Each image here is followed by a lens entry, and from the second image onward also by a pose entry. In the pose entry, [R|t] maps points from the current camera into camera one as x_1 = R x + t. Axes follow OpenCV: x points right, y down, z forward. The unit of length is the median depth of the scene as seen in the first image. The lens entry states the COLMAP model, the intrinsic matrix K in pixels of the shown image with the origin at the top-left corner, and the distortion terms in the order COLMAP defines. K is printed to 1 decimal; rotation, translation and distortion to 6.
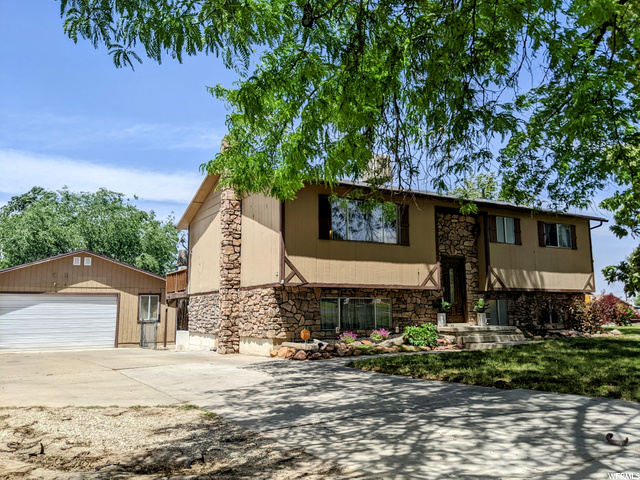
lens RADIAL K [[504.1, 0, 317.8], [0, 504.1, 235.8], [0, 0, 1]] dist [0.026957, -0.029957]
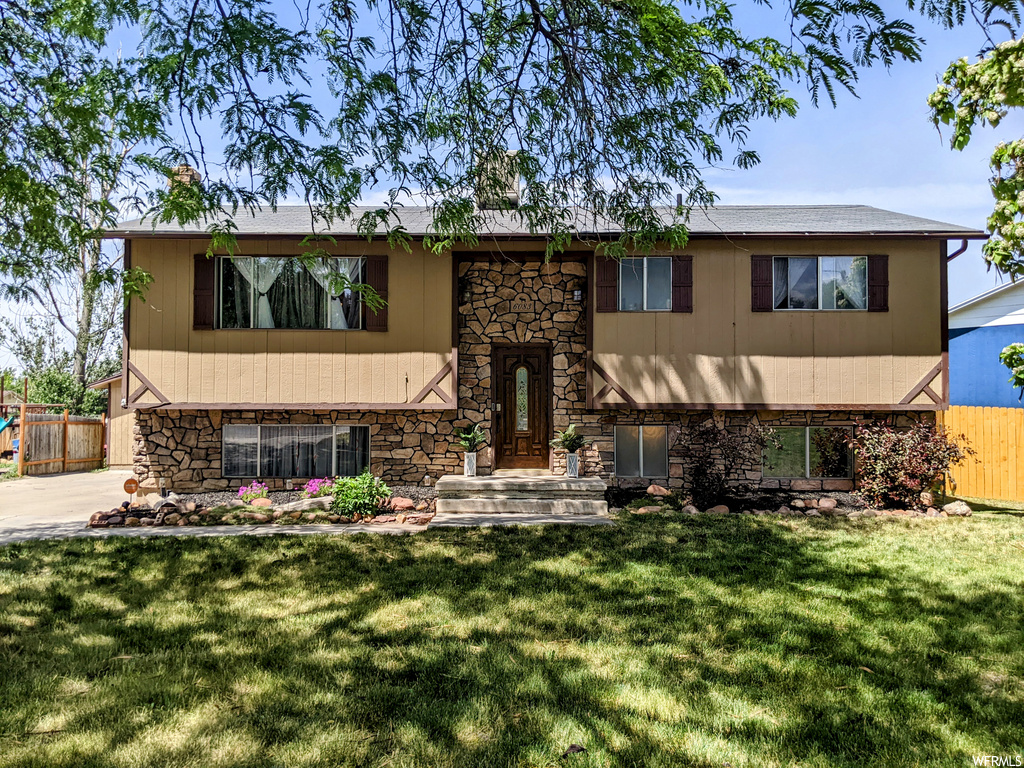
lens RADIAL K [[806.5, 0, 512.3], [0, 806.5, 386.6], [0, 0, 1]] dist [0.026957, -0.029957]
pose [[0.875627, -0.006191, -0.482948, 0.690078], [0.063865, 0.992622, 0.103068, -0.001819], [0.478746, -0.121092, 0.869562, 0.279239]]
